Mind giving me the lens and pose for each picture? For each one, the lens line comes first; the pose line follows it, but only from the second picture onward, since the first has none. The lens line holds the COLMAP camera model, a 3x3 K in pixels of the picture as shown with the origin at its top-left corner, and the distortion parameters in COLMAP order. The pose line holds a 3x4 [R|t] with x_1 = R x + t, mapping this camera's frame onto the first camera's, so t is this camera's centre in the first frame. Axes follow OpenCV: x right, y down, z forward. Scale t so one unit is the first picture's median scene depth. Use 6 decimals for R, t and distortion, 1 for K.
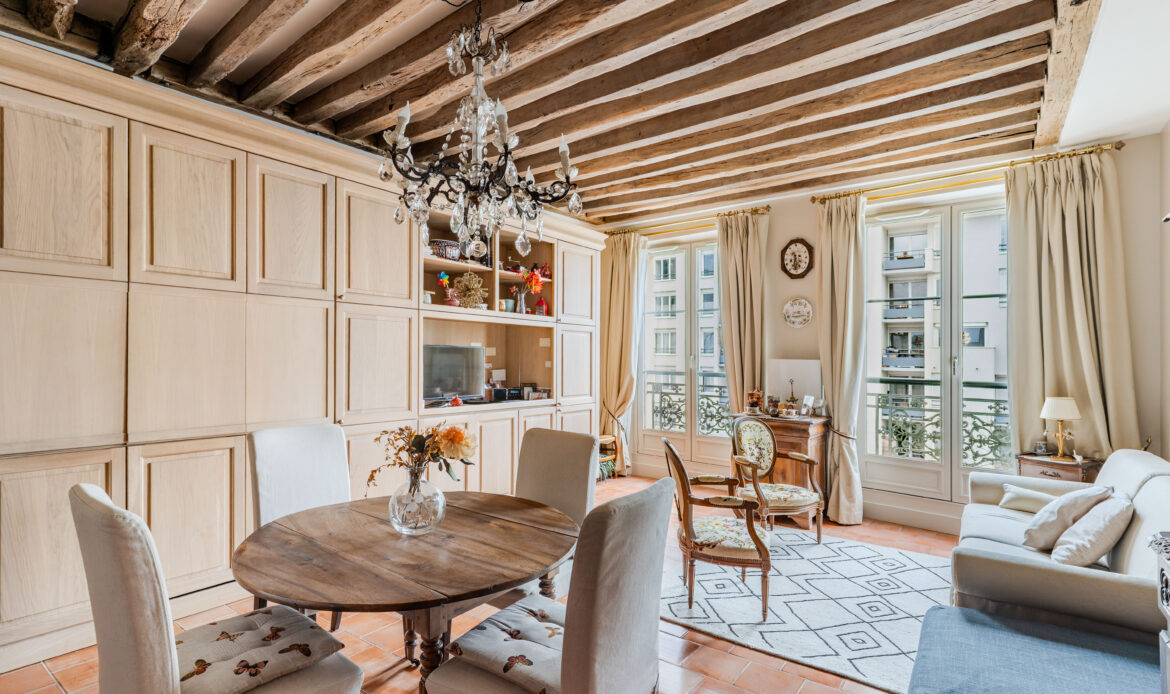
lens RADIAL K [[566.0, 0, 579.7], [0, 566.0, 352.4], [0, 0, 1]] dist [0.010888, 0.000375]
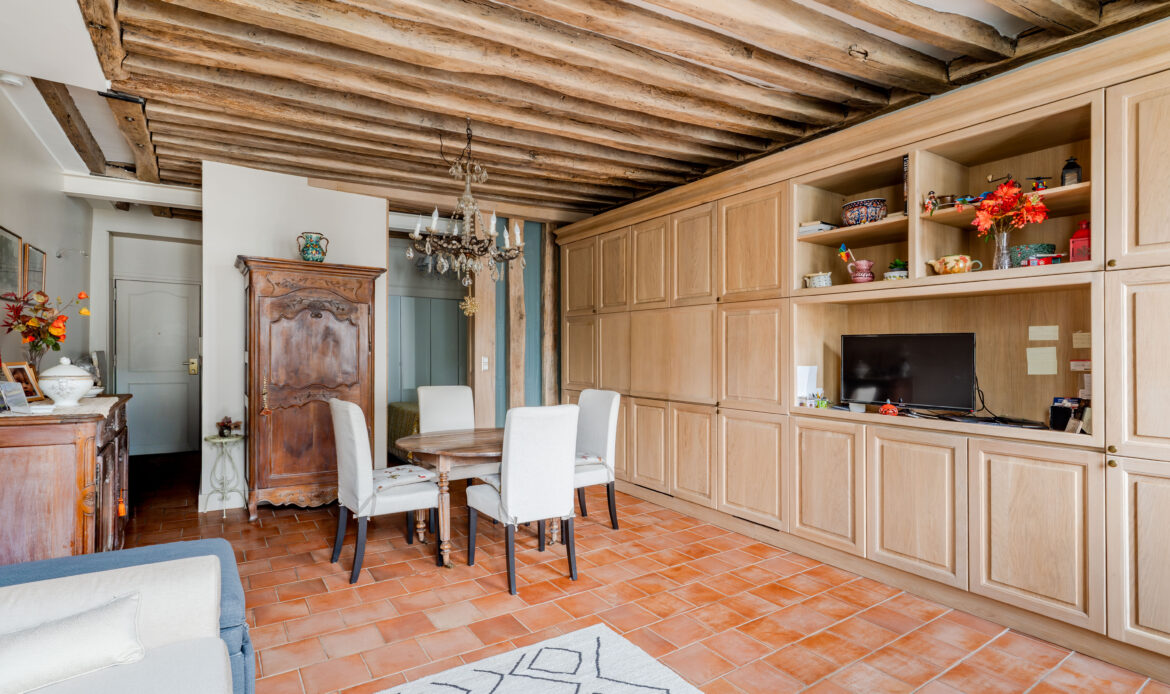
lens RADIAL K [[561.0, 0, 585.0], [0, 561.0, 347.0], [0, 0, 1]] dist [0.000014, 0.000396]
pose [[-0.314639, -0.017237, -0.949055, 0.595119], [0.003986, 0.999802, -0.019480, 0.027002], [0.949203, -0.009912, -0.314508, 0.709583]]
